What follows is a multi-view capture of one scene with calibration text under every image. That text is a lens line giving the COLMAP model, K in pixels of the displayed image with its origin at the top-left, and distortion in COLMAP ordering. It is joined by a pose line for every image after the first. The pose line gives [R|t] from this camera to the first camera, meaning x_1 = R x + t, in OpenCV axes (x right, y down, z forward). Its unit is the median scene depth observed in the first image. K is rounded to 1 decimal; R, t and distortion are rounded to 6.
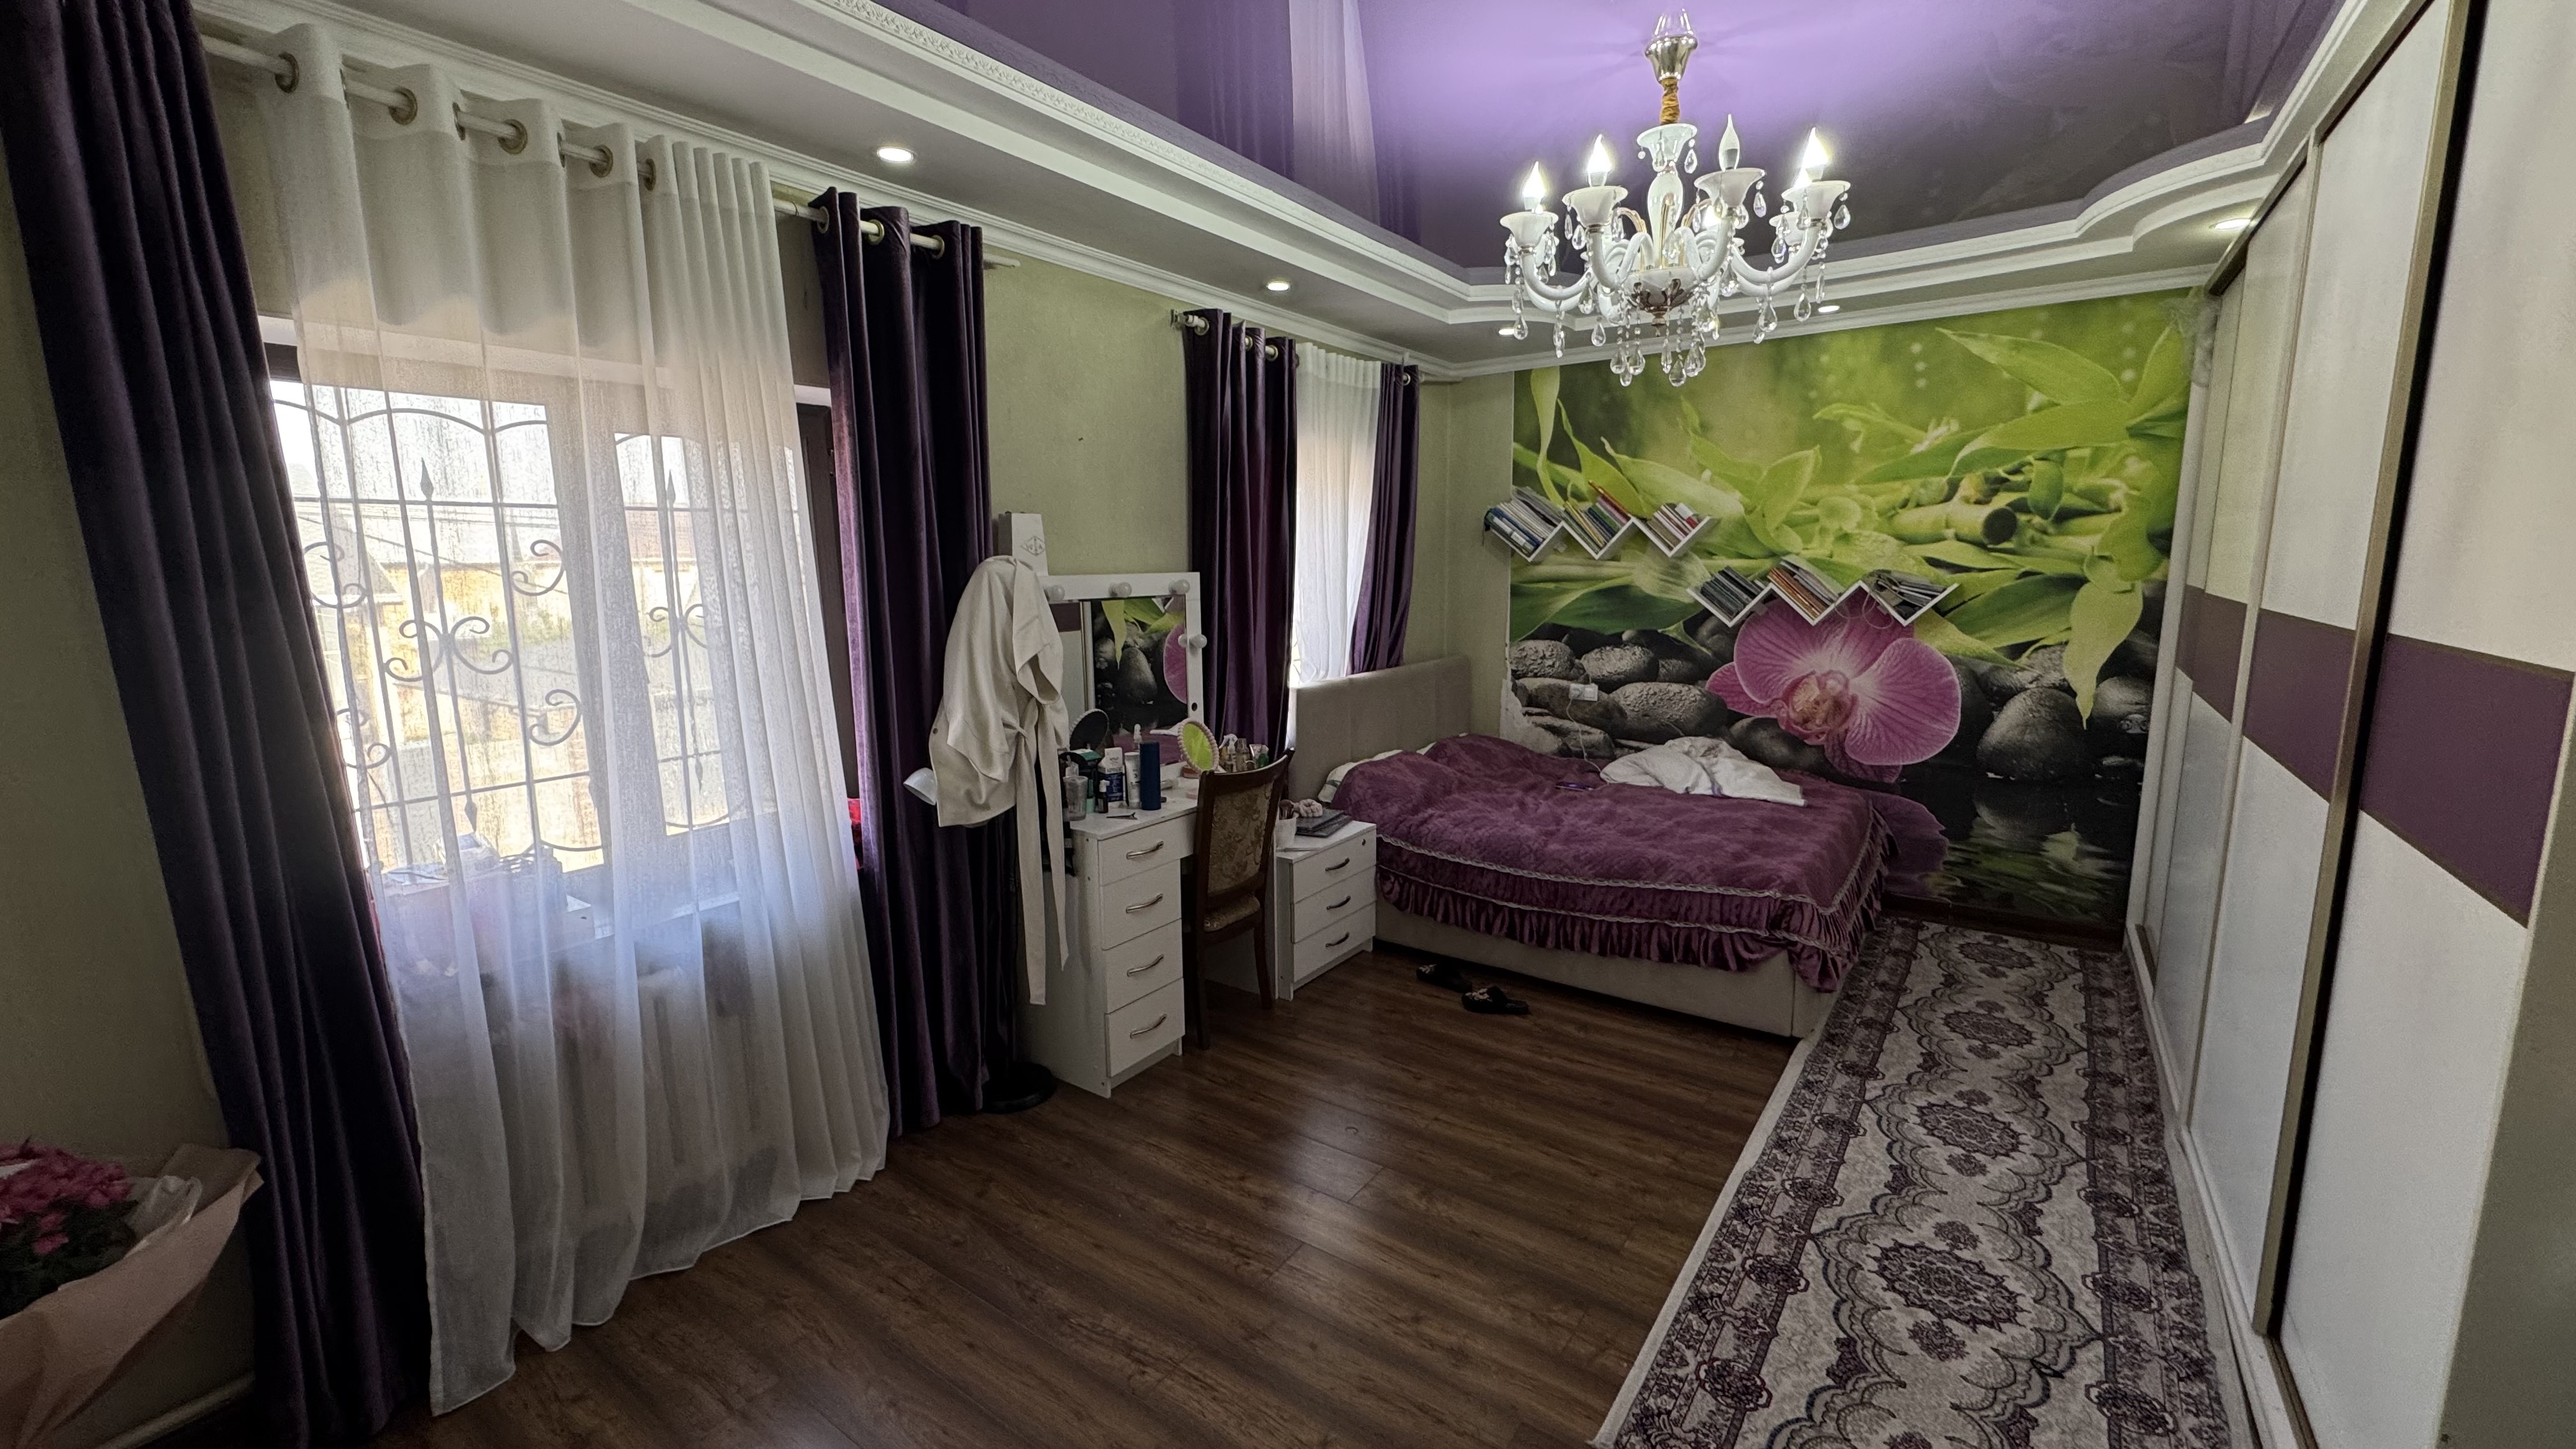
lens RADIAL K [[1021.9, 0, 1286.5], [0, 1021.9, 725.4], [0, 0, 1]] dist [-0.001055, -0.000541]
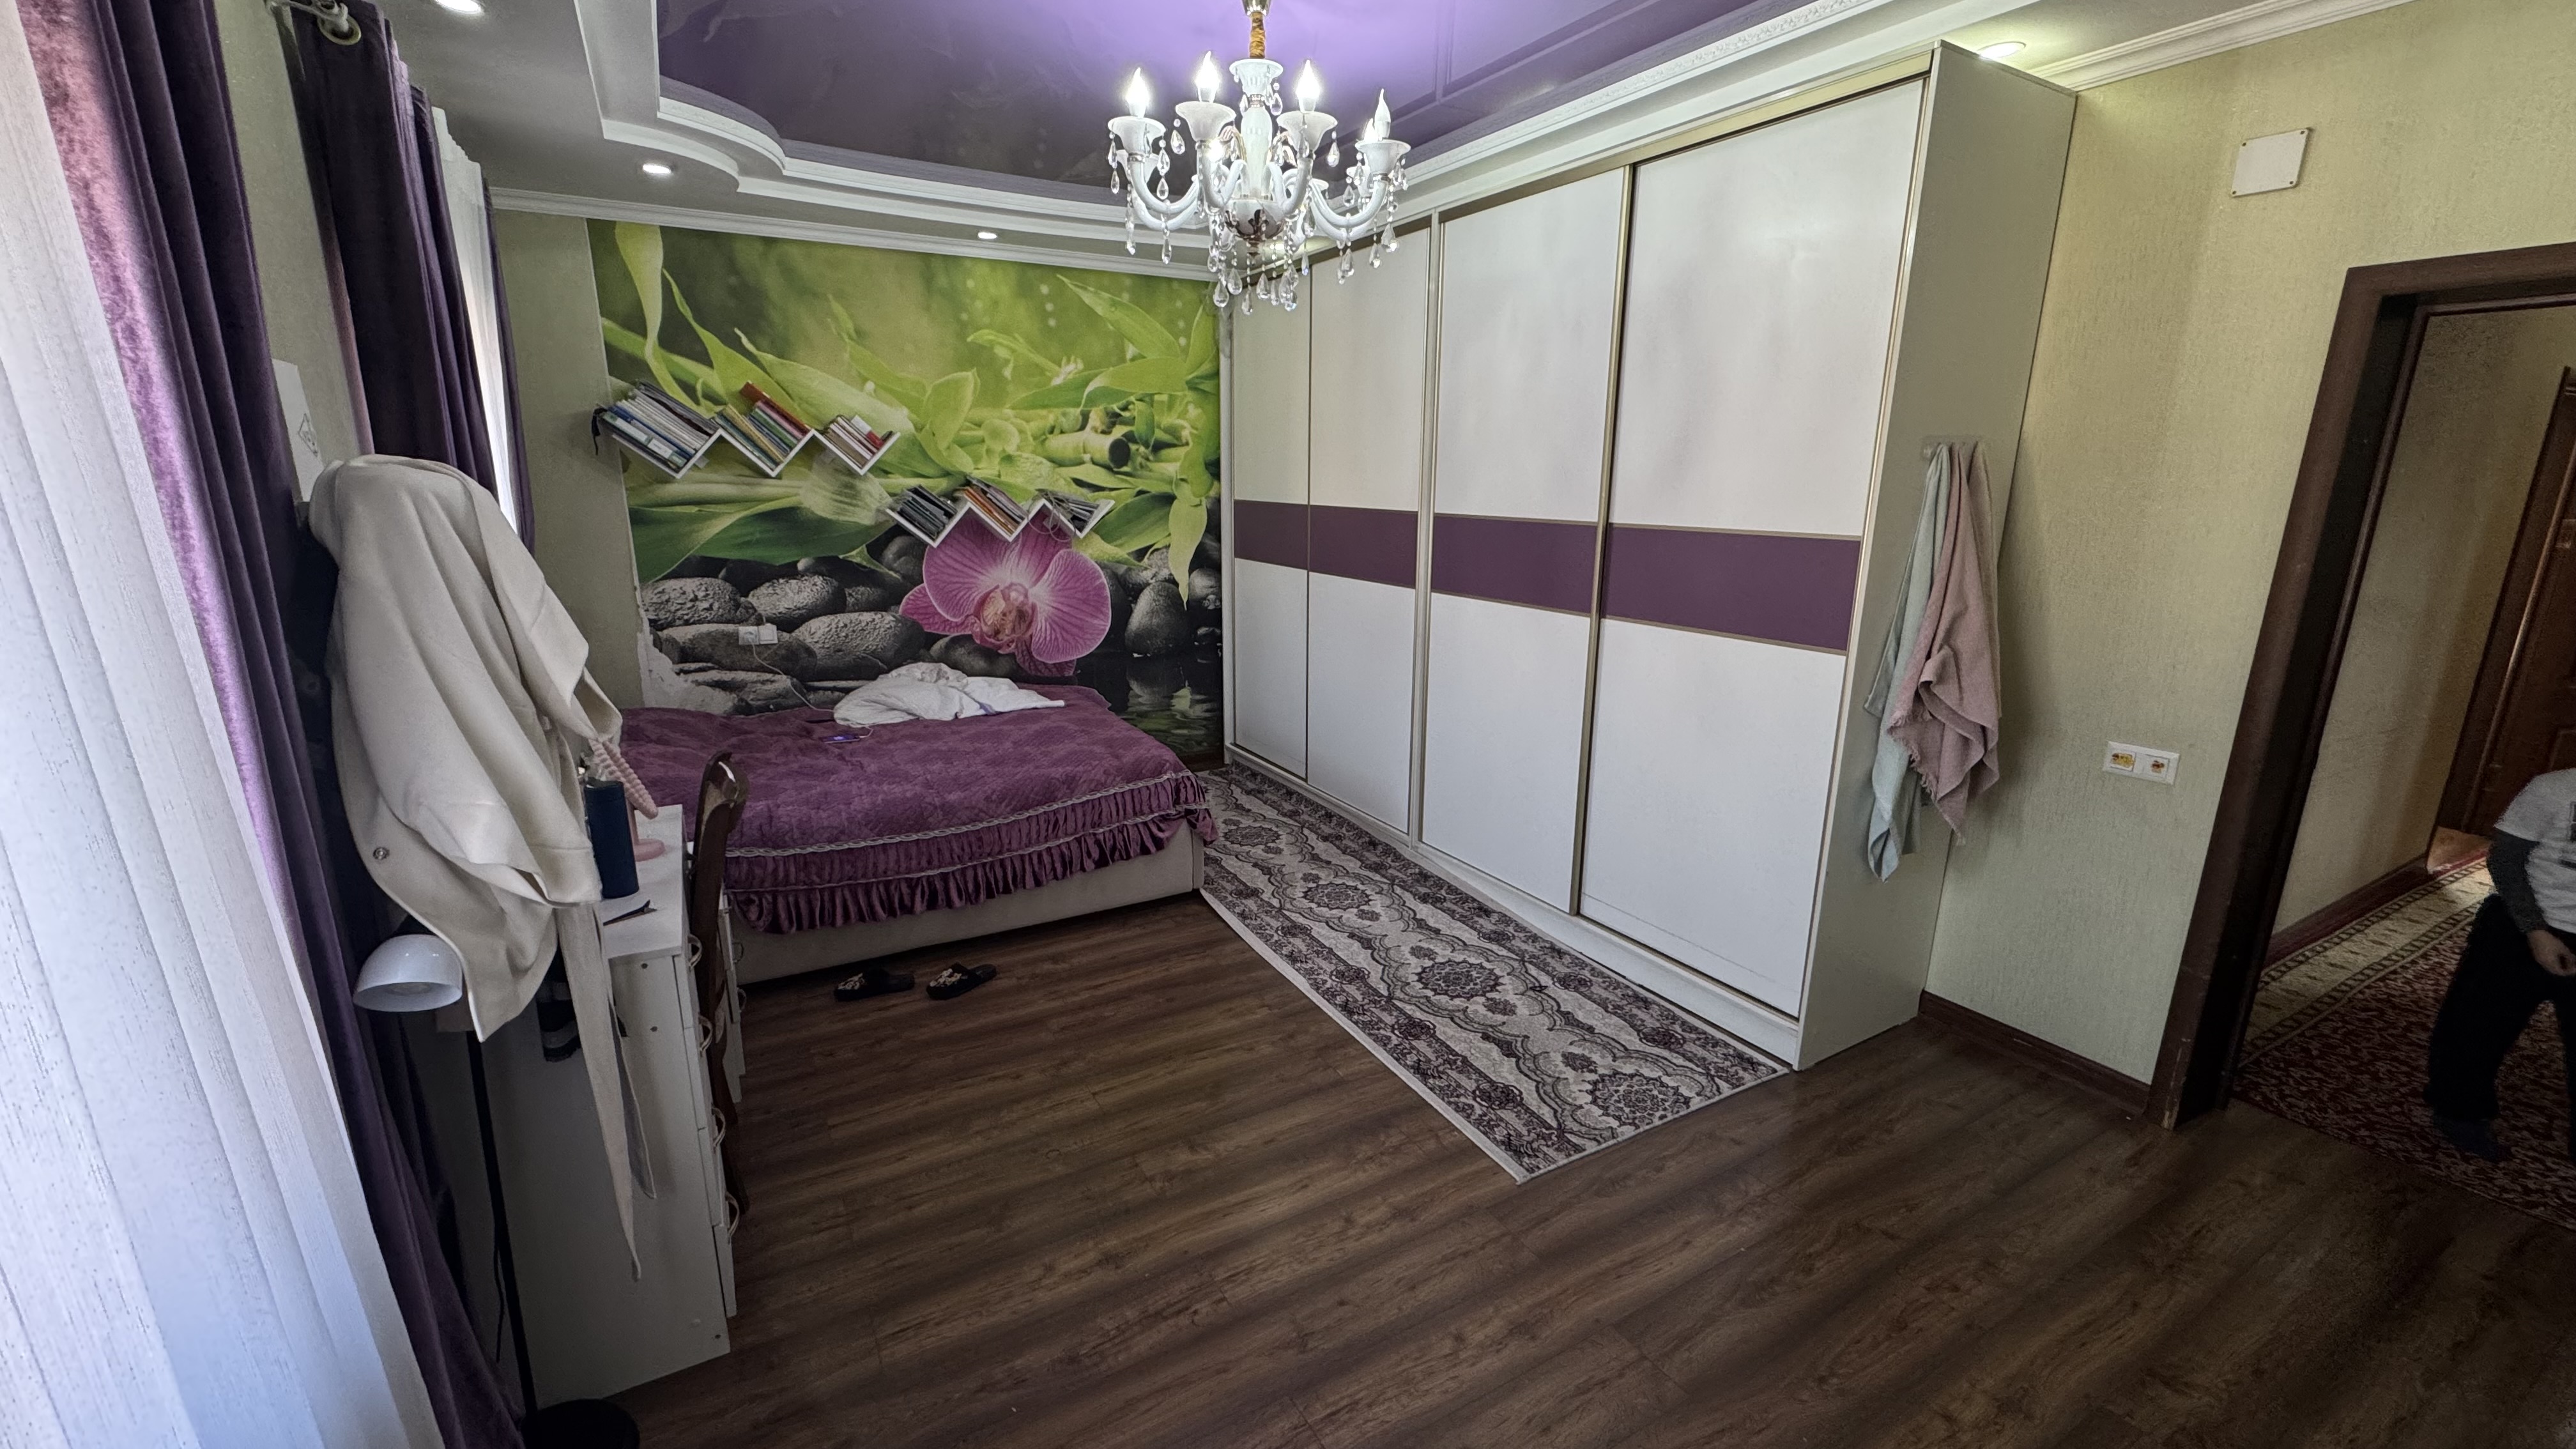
lens RADIAL K [[1021.9, 0, 1286.5], [0, 1021.9, 725.4], [0, 0, 1]] dist [-0.001055, -0.000541]
pose [[0.420753, -0.204348, 0.883860, -0.372170], [0.136987, 0.977439, 0.160772, -0.045114], [-0.896773, 0.053432, 0.439253, 0.298436]]
